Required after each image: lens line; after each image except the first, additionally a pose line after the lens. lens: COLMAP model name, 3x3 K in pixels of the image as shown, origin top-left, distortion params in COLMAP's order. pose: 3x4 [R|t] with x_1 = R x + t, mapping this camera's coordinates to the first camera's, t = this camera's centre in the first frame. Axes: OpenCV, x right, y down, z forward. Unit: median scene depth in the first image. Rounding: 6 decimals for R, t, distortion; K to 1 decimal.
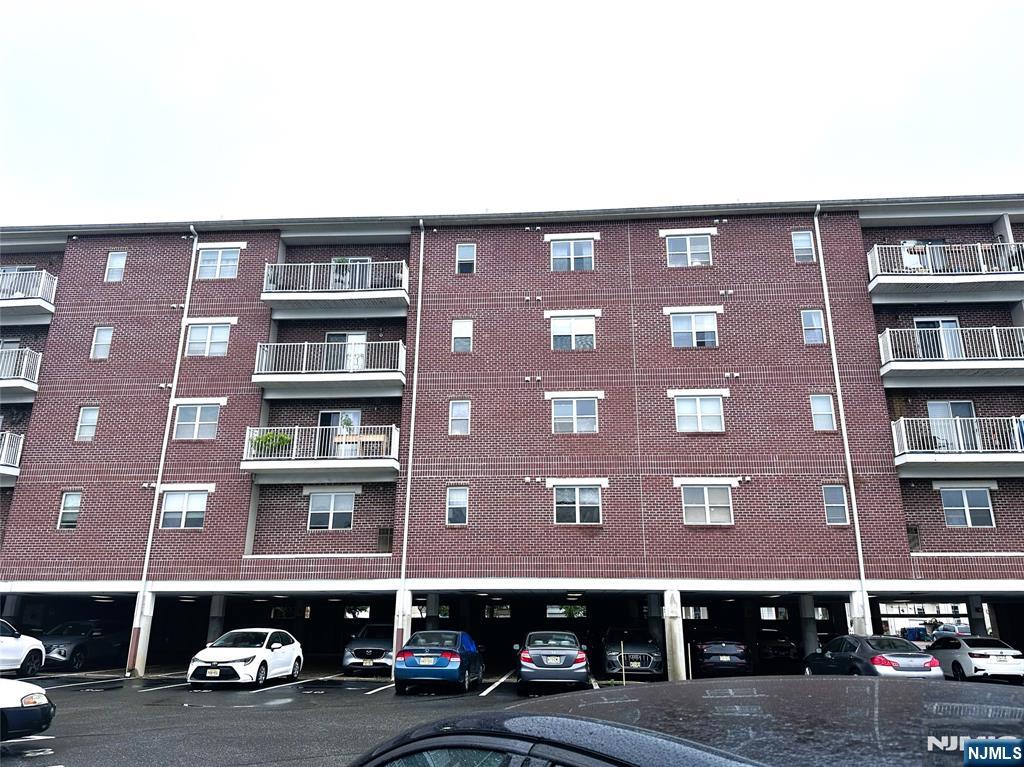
lens RADIAL K [[655.5, 0, 525.5], [0, 655.5, 438.9], [0, 0, 1]] dist [0.037990, -0.009035]
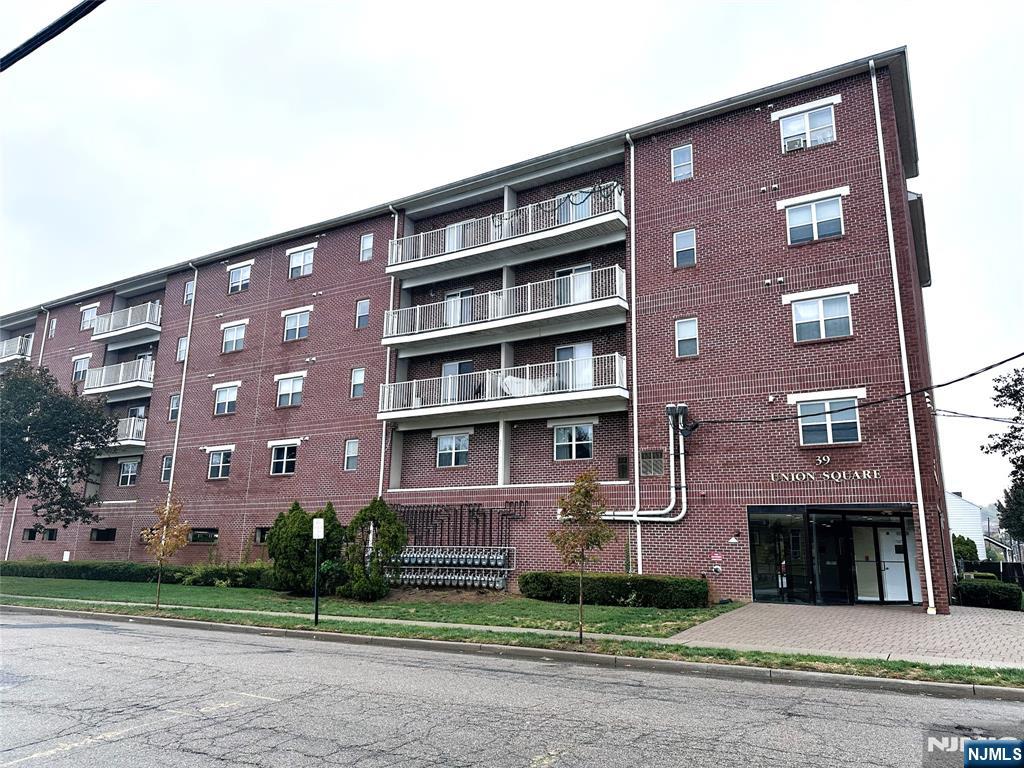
lens RADIAL K [[699.0, 0, 524.7], [0, 699.0, 397.7], [0, 0, 1]] dist [0.043398, -0.018301]
pose [[0.892430, -0.082761, -0.443530, 0.330320], [0.107499, 0.993726, 0.030874, -0.004374], [0.438192, -0.075232, 0.895727, -0.020044]]
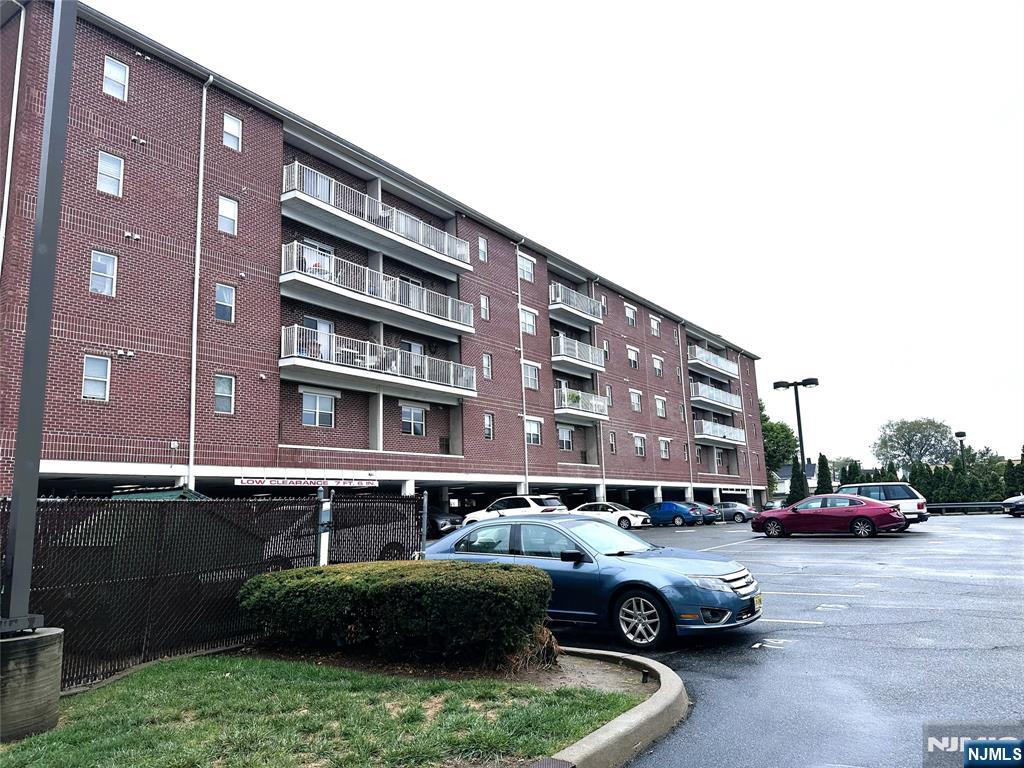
lens RADIAL K [[699.0, 0, 538.2], [0, 699.0, 371.9], [0, 0, 1]] dist [0.043398, -0.018301]
pose [[0.507114, 0.146297, 0.849372, -1.048308], [-0.214145, 0.975972, -0.040249, 0.014581], [-0.834852, -0.161478, 0.526257, 0.058765]]
